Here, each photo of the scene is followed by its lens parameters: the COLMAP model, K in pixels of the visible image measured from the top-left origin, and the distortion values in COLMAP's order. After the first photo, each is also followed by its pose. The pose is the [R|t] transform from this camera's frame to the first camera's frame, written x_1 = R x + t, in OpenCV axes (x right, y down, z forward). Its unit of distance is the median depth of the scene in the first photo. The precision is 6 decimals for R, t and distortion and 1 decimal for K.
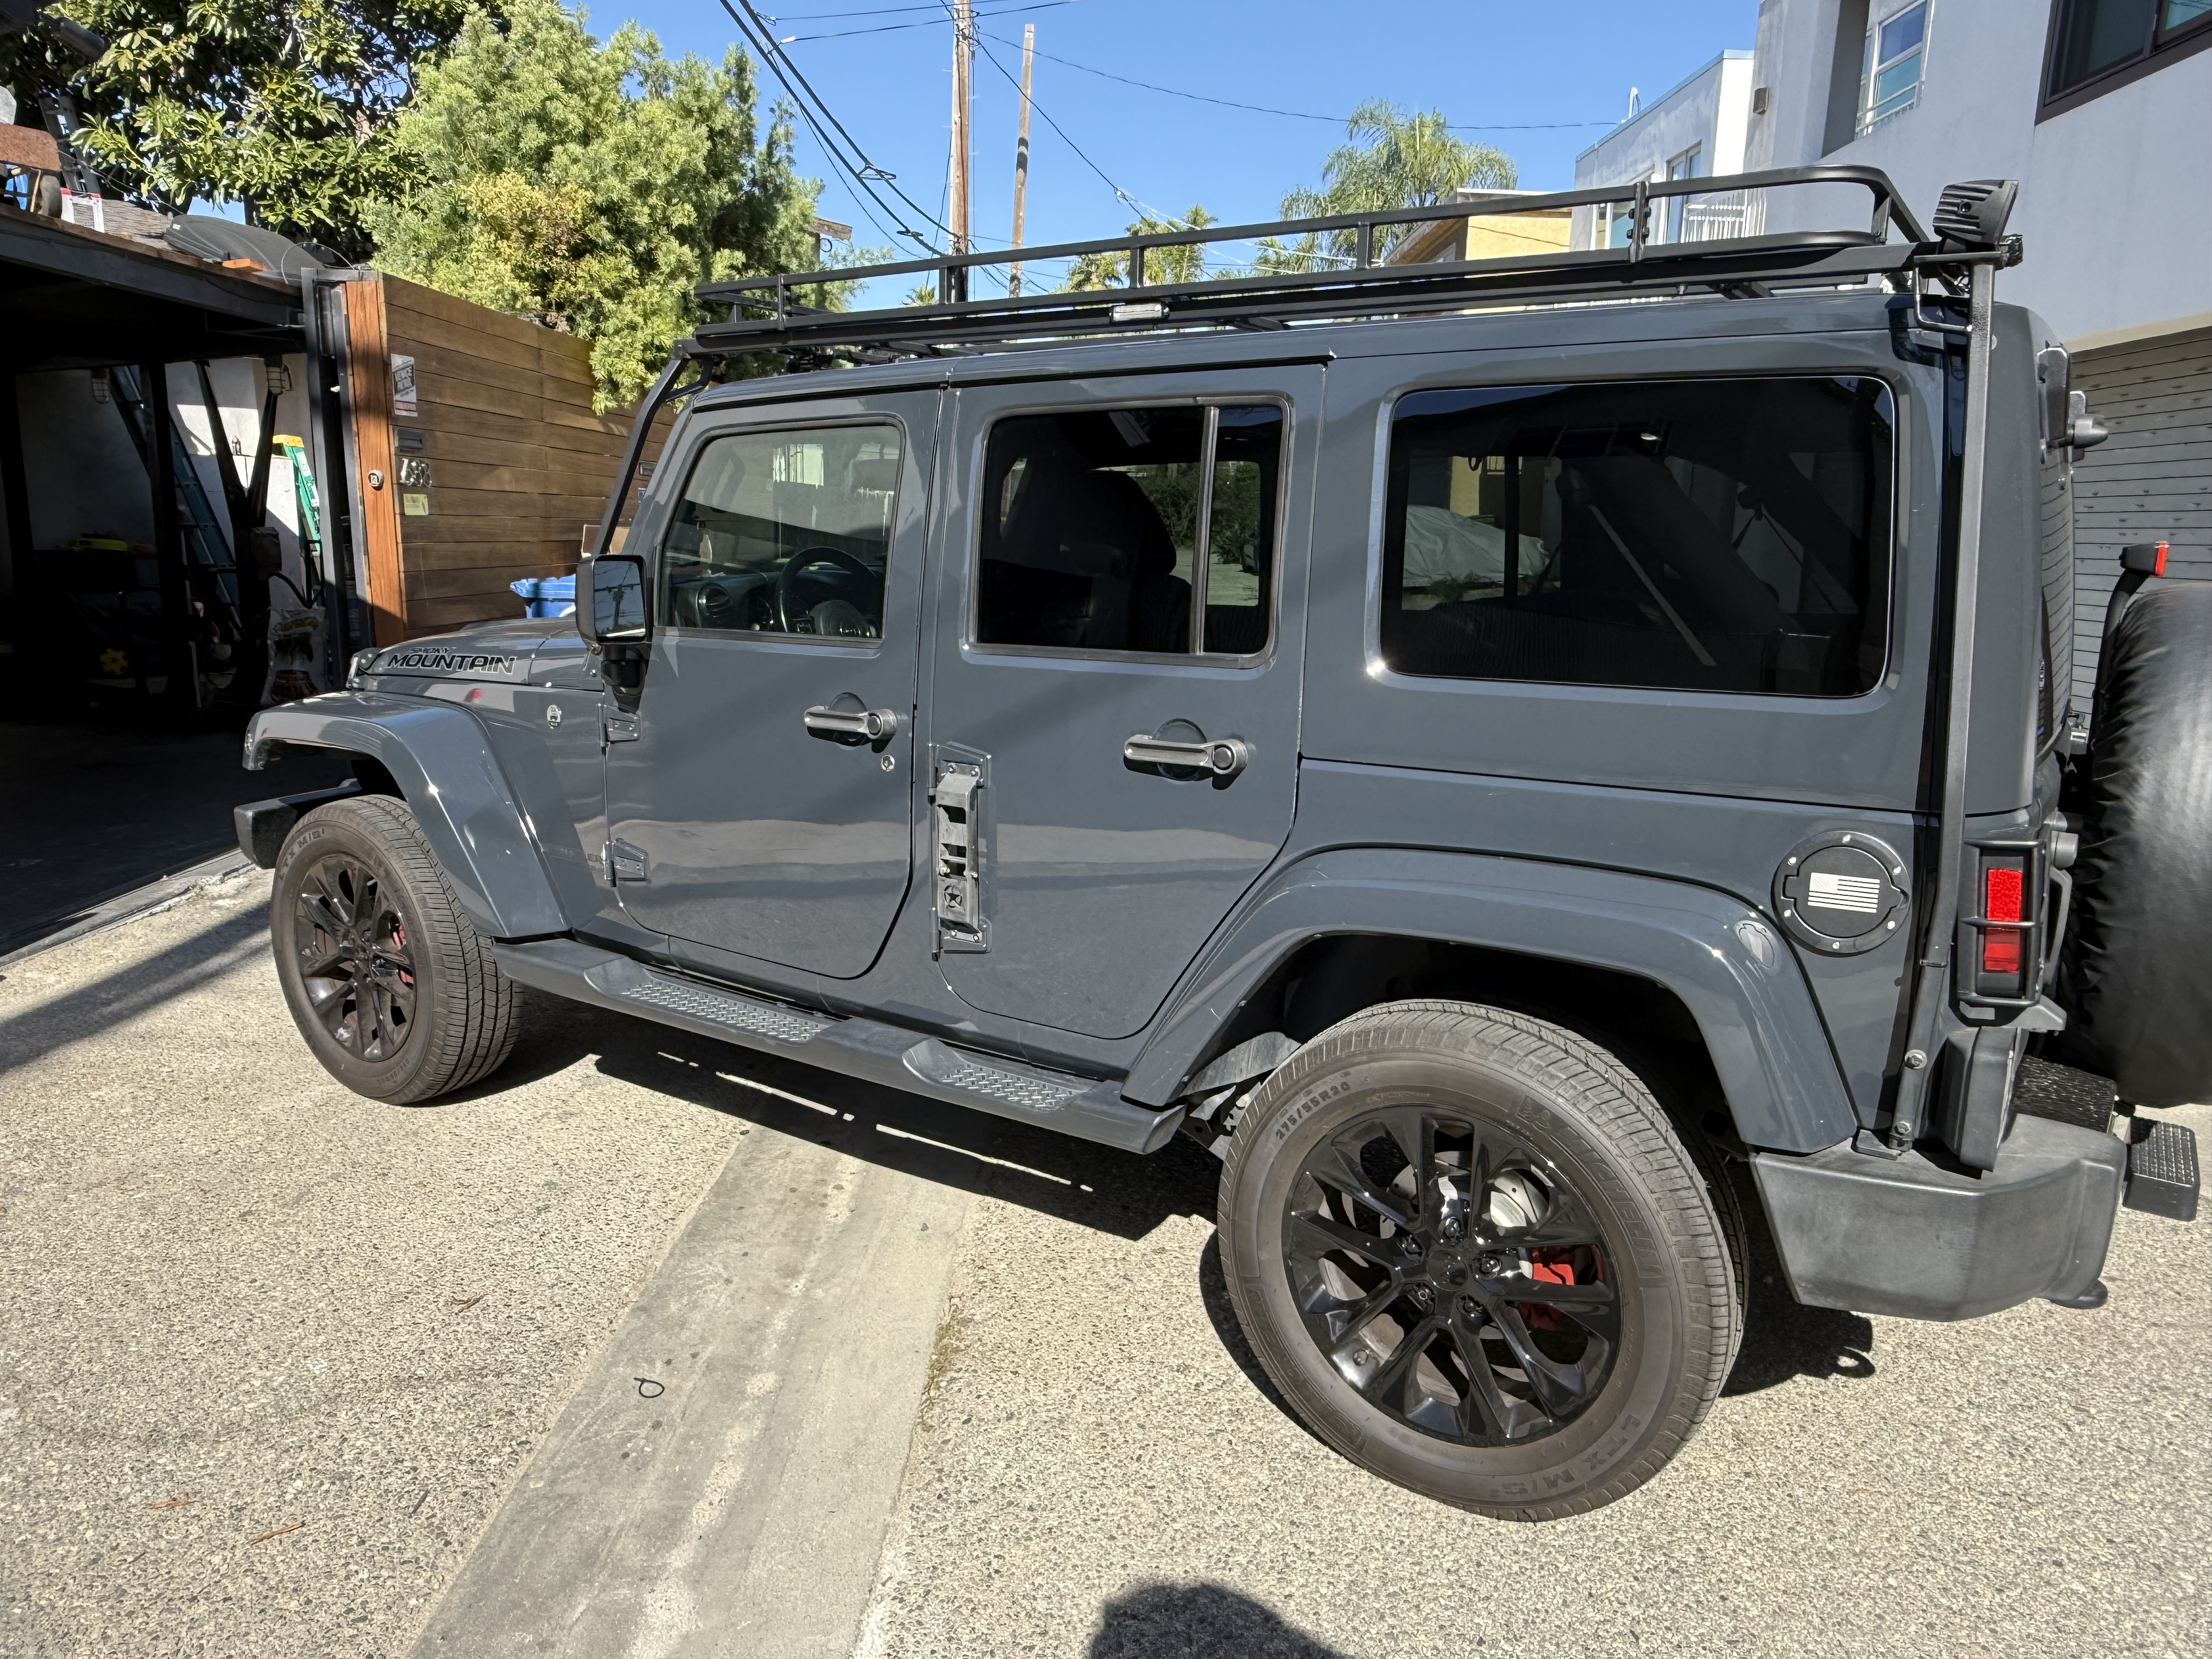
lens RADIAL K [[1541.4, 0, 1111.1], [0, 1541.4, 835.7], [0, 0, 1]] dist [-0.004499, 0.008622]
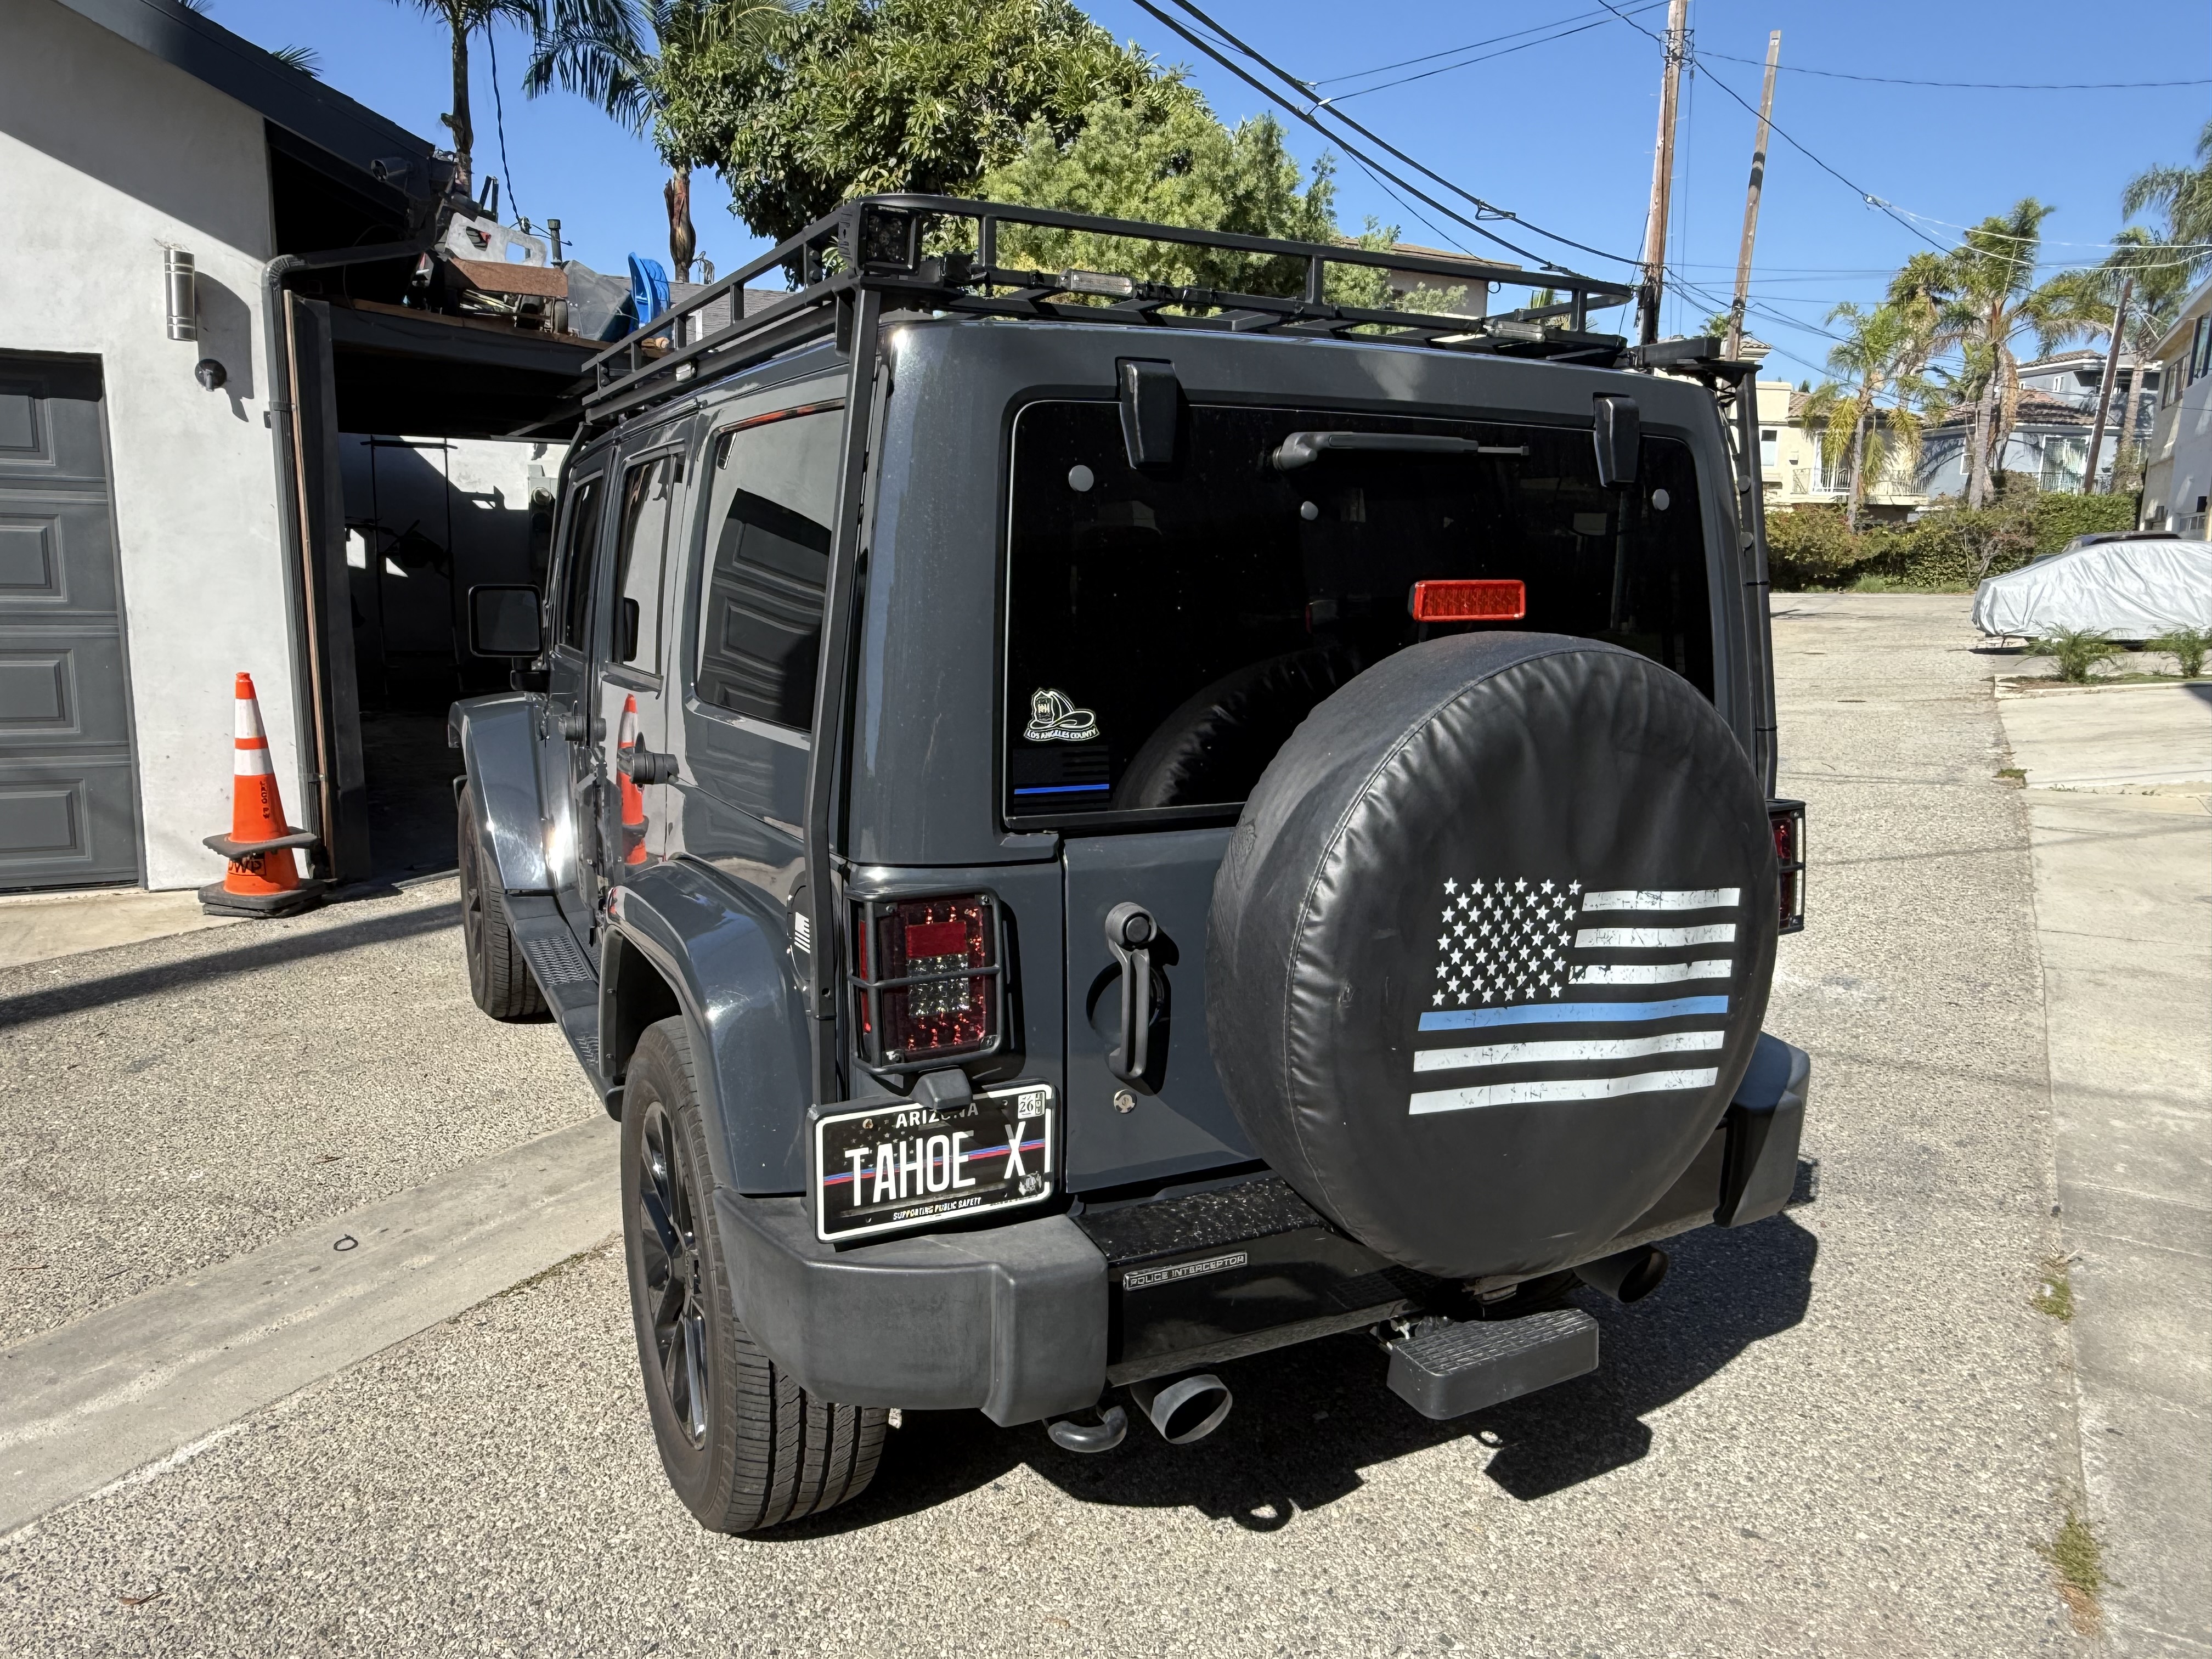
lens RADIAL K [[1541.4, 0, 1115.4], [0, 1541.4, 821.5], [0, 0, 1]] dist [-0.004499, 0.008622]
pose [[0.873806, 0.081779, -0.479349, 0.238927], [-0.097949, 0.995153, -0.008774, -0.009914], [0.476308, 0.054618, 0.877581, 0.051721]]
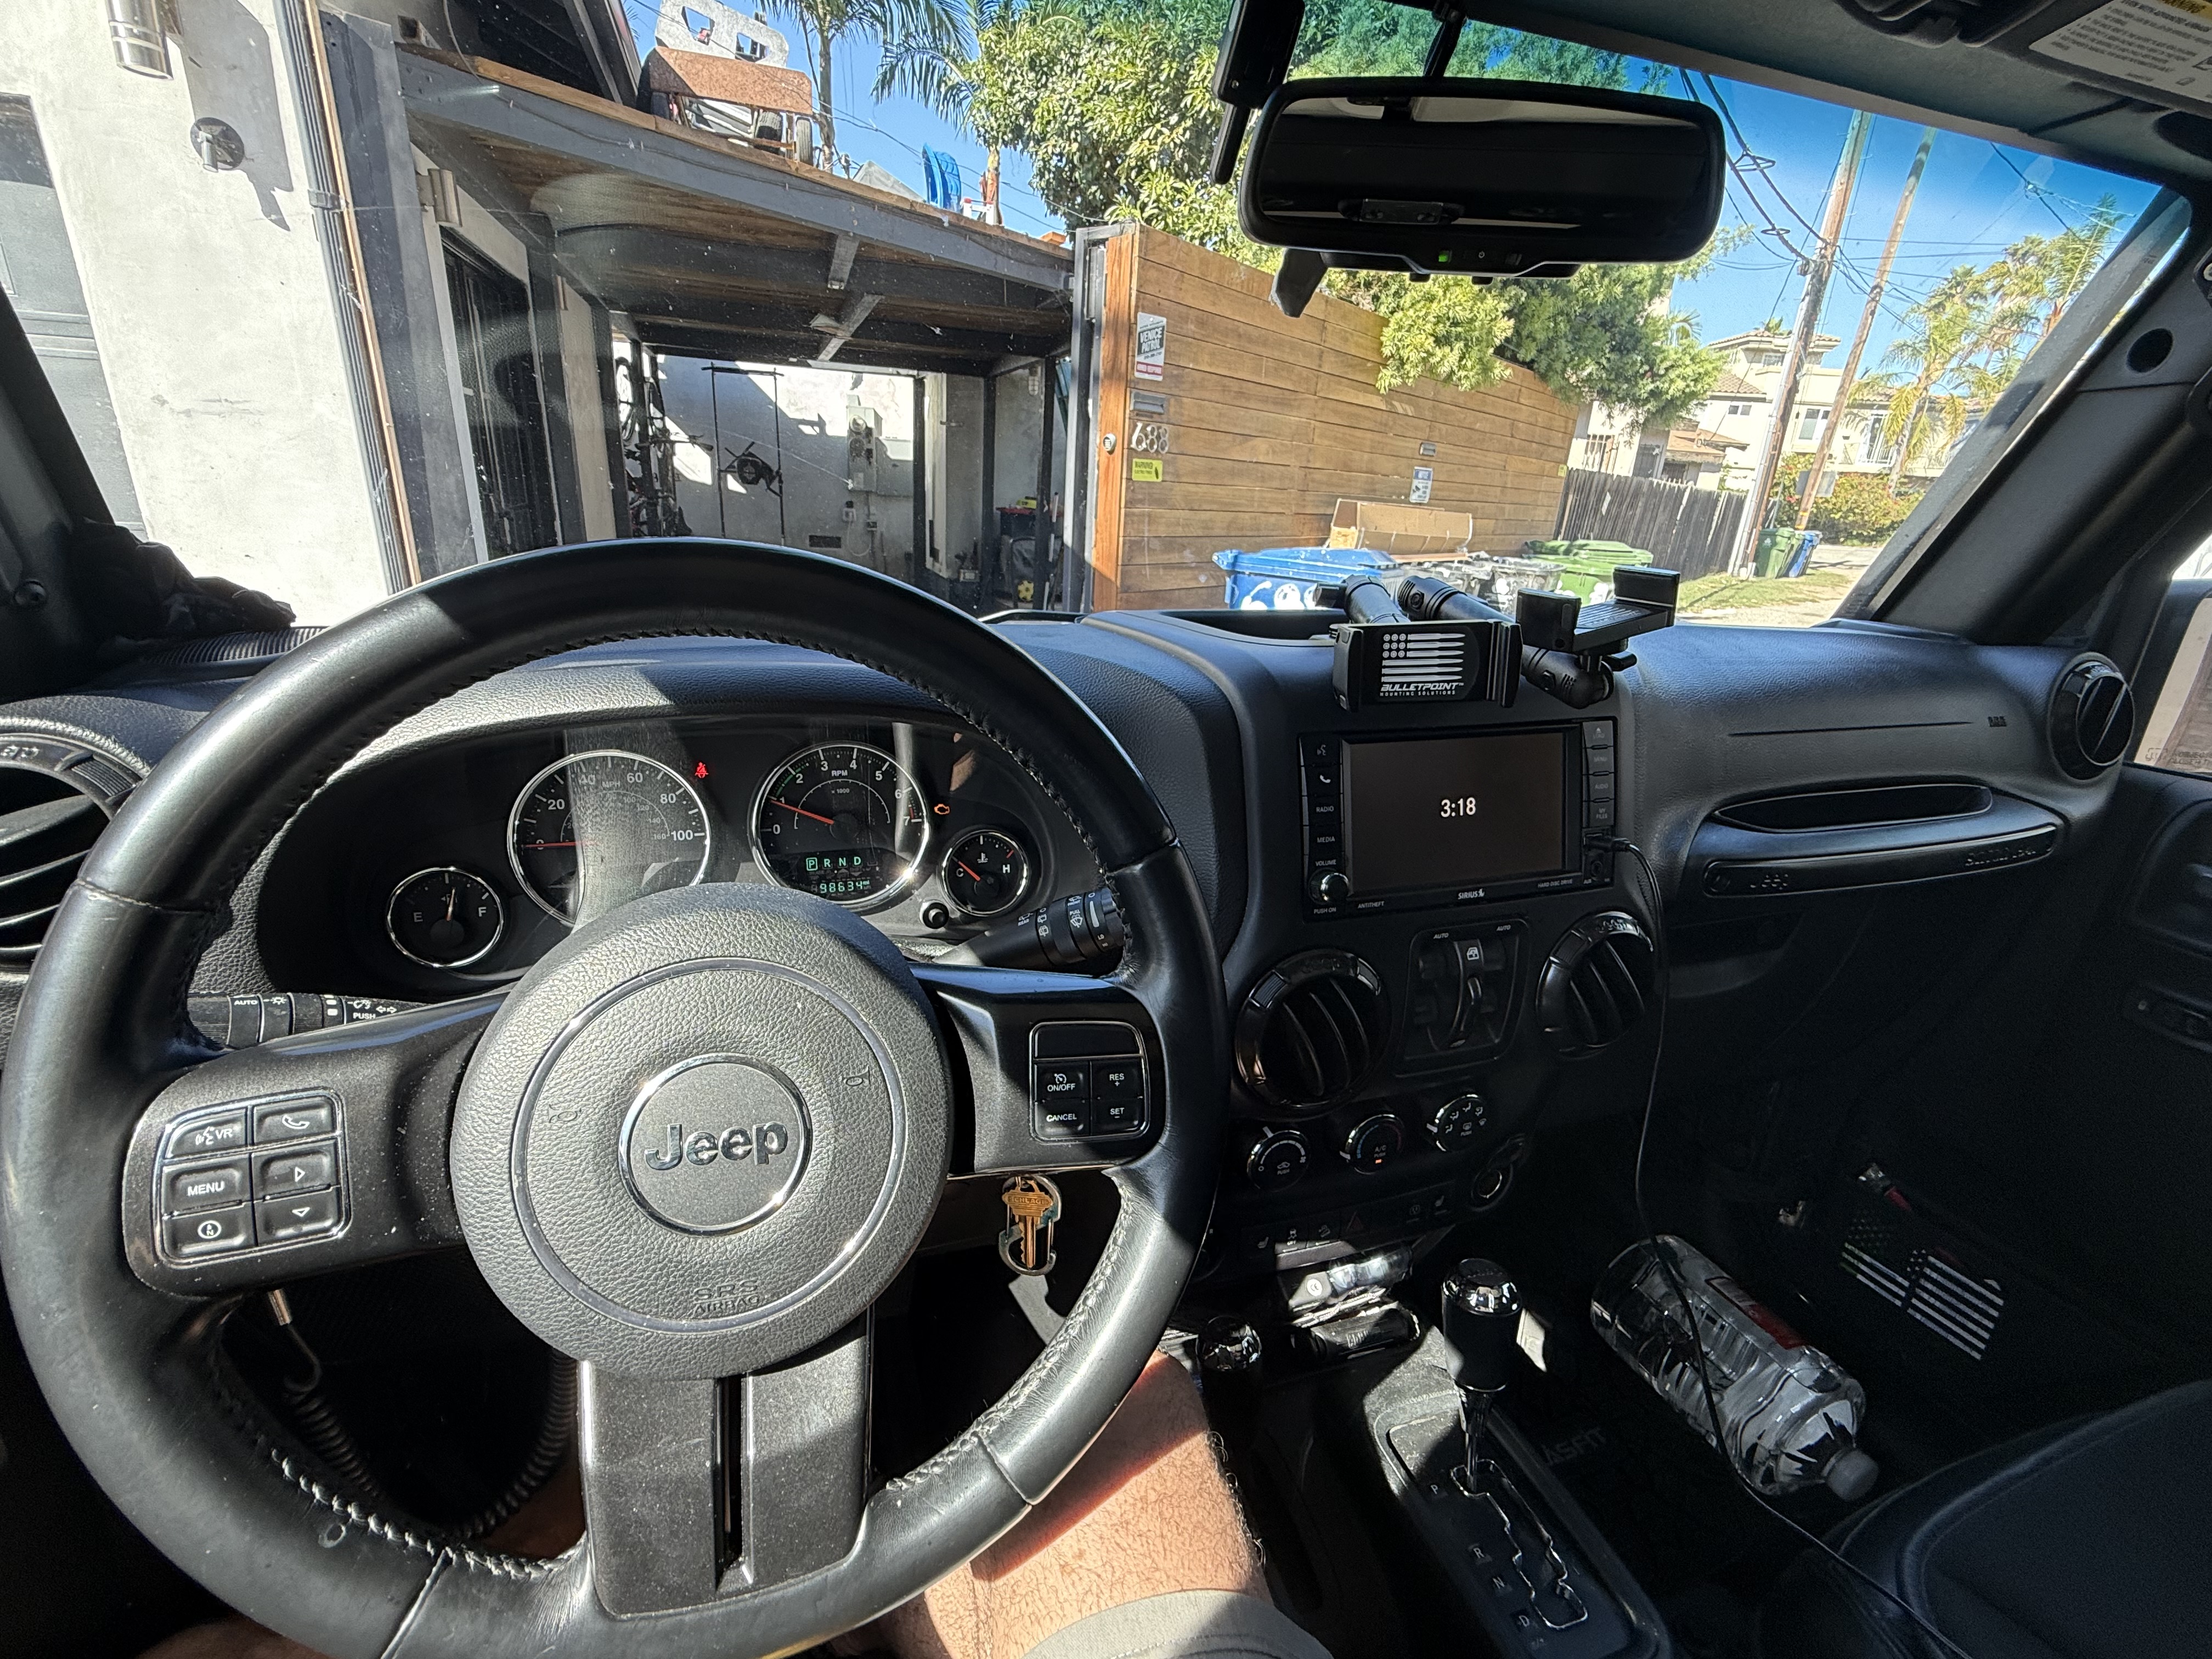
lens RADIAL K [[965.6, 0, 1108.7], [0, 965.6, 830.3], [0, 0, 1]] dist [-0.001647, 0.000049]
pose [[0.786949, 0.227695, -0.573469, -0.034183], [-0.156495, 0.972684, 0.171450, -0.066665], [0.596842, -0.045177, 0.801086, 0.348992]]
